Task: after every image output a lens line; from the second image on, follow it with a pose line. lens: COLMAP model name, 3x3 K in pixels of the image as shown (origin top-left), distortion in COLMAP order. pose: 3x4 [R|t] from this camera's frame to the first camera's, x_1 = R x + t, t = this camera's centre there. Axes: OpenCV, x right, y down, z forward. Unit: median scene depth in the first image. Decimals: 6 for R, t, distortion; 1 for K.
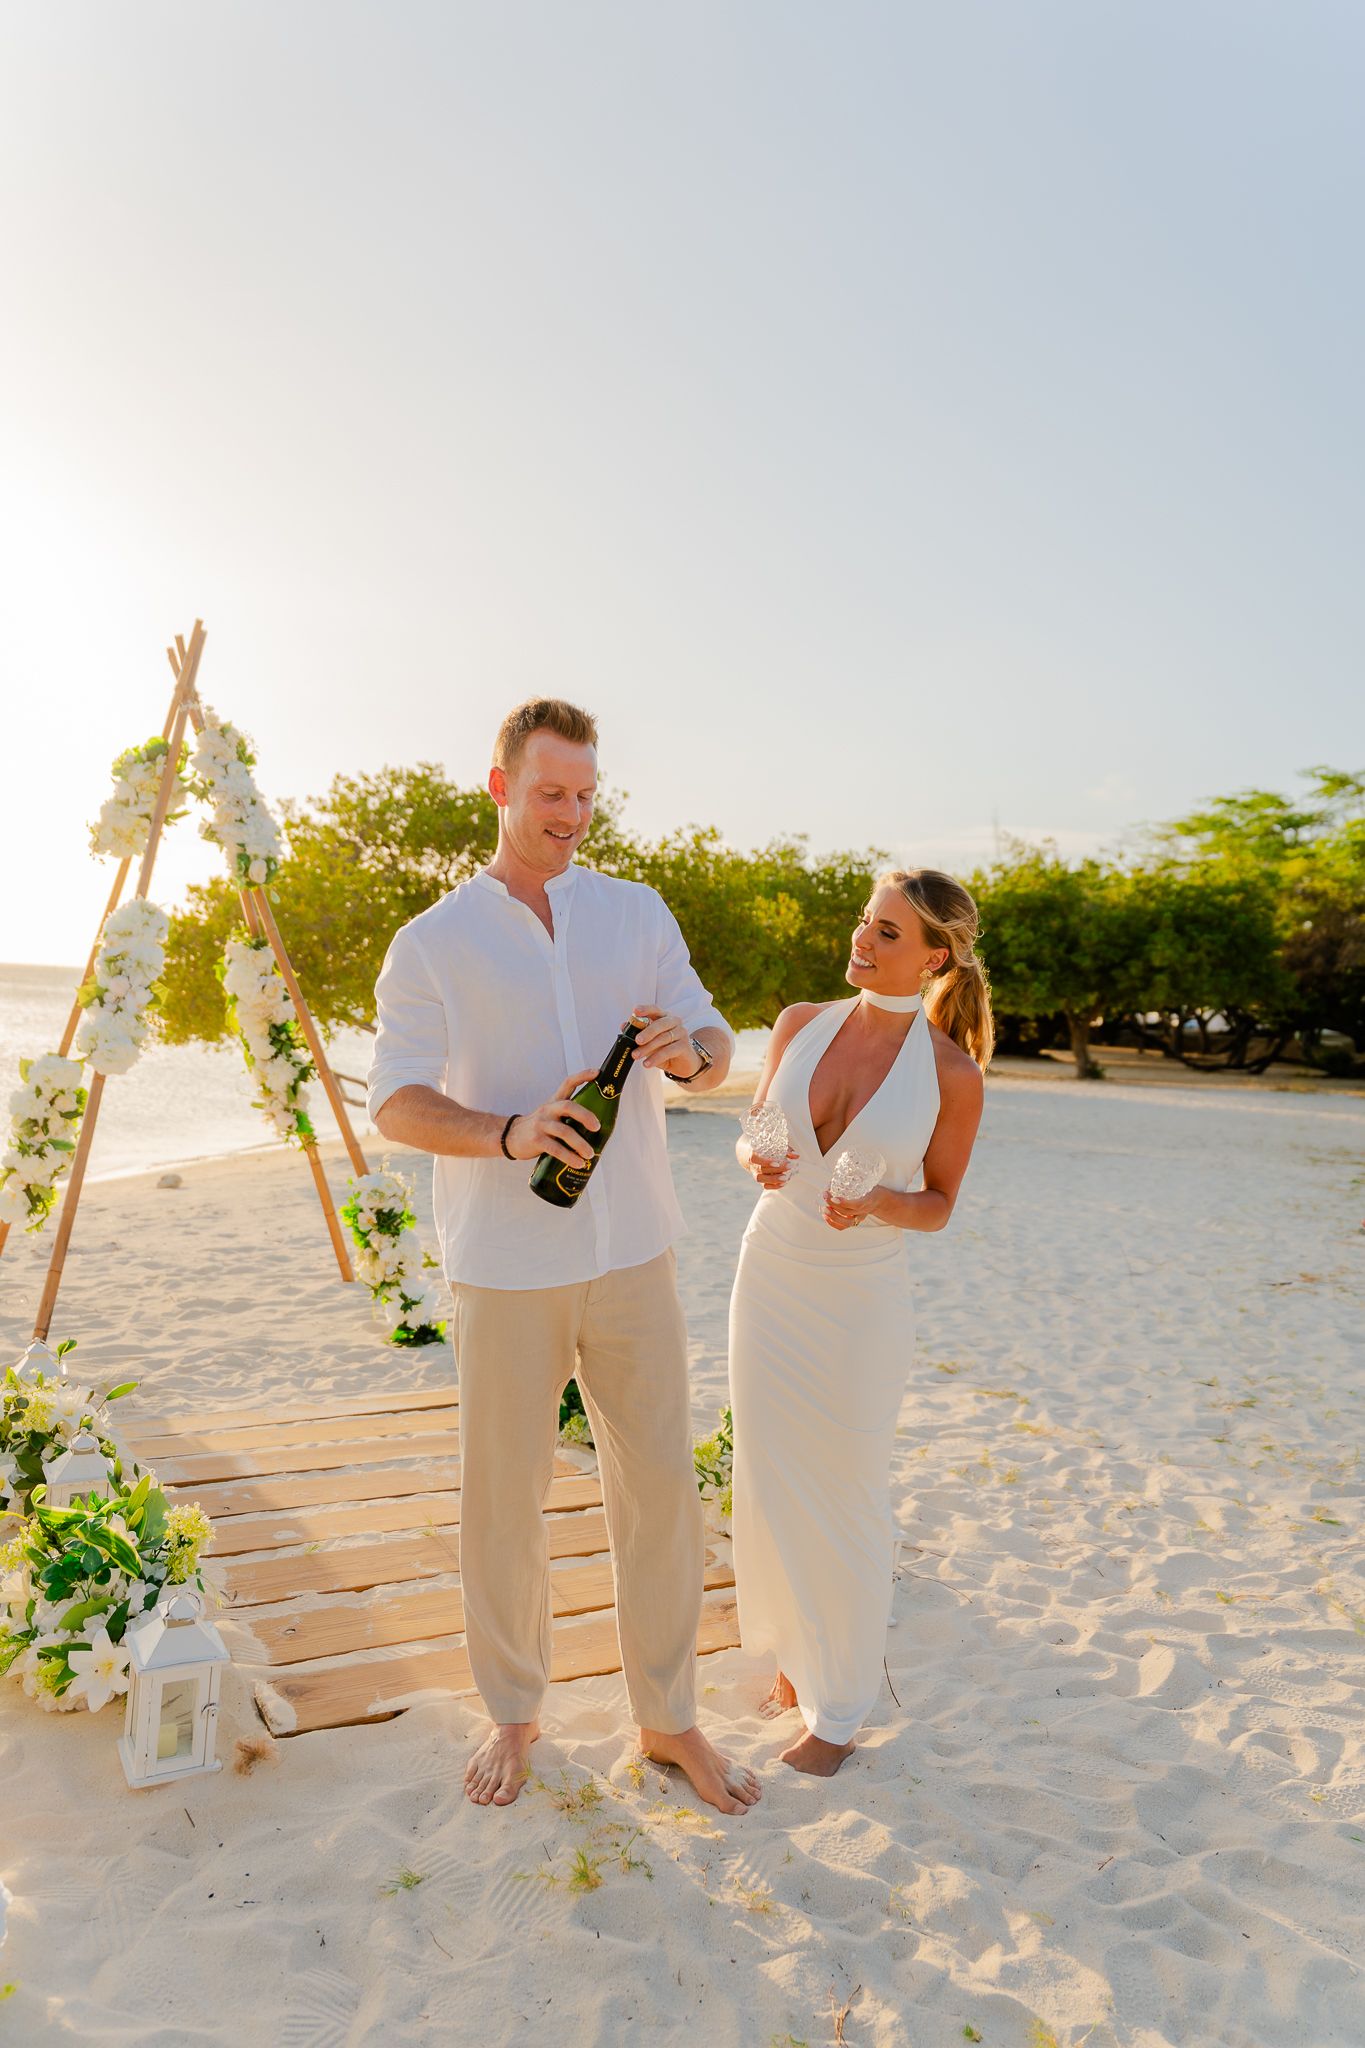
lens RADIAL K [[1432.7, 0, 682.5], [0, 1432.7, 1024.0], [0, 0, 1]] dist [0.000269, -0.000267]
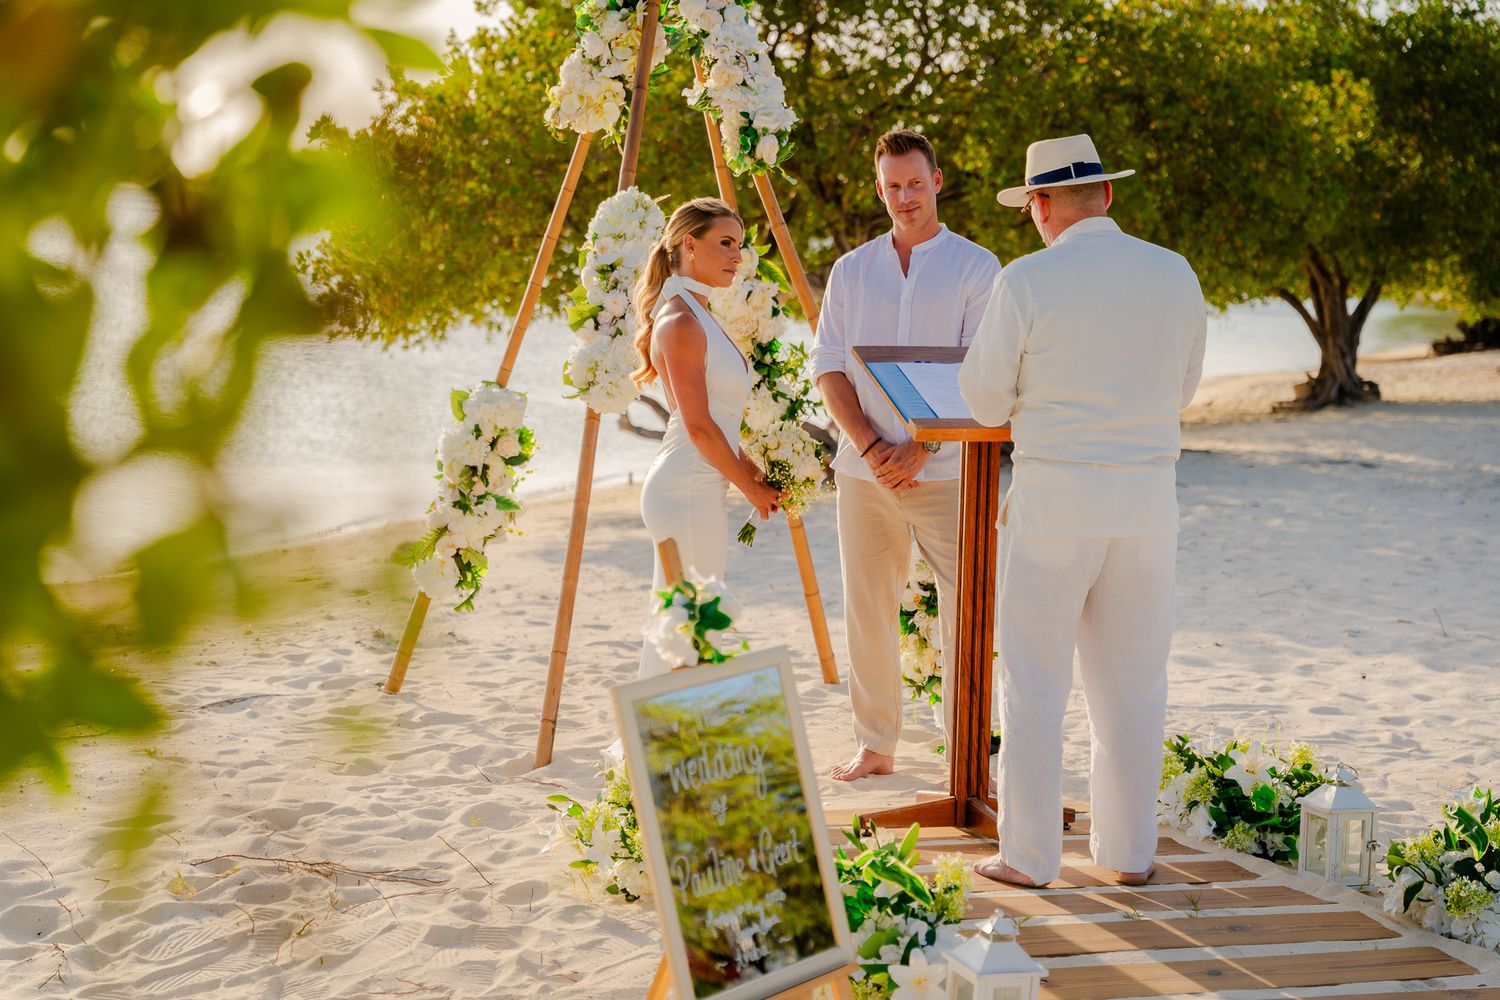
lens RADIAL K [[2527.9, 0, 750.0], [0, 2527.9, 500.0], [0, 0, 1]] dist [0.073949, 0.040844]
pose [[0.989681, 0.007278, -0.143102, -0.102096], [0.004758, 0.996490, 0.083582, -0.030485], [0.143208, -0.083401, 0.986172, -0.349462]]
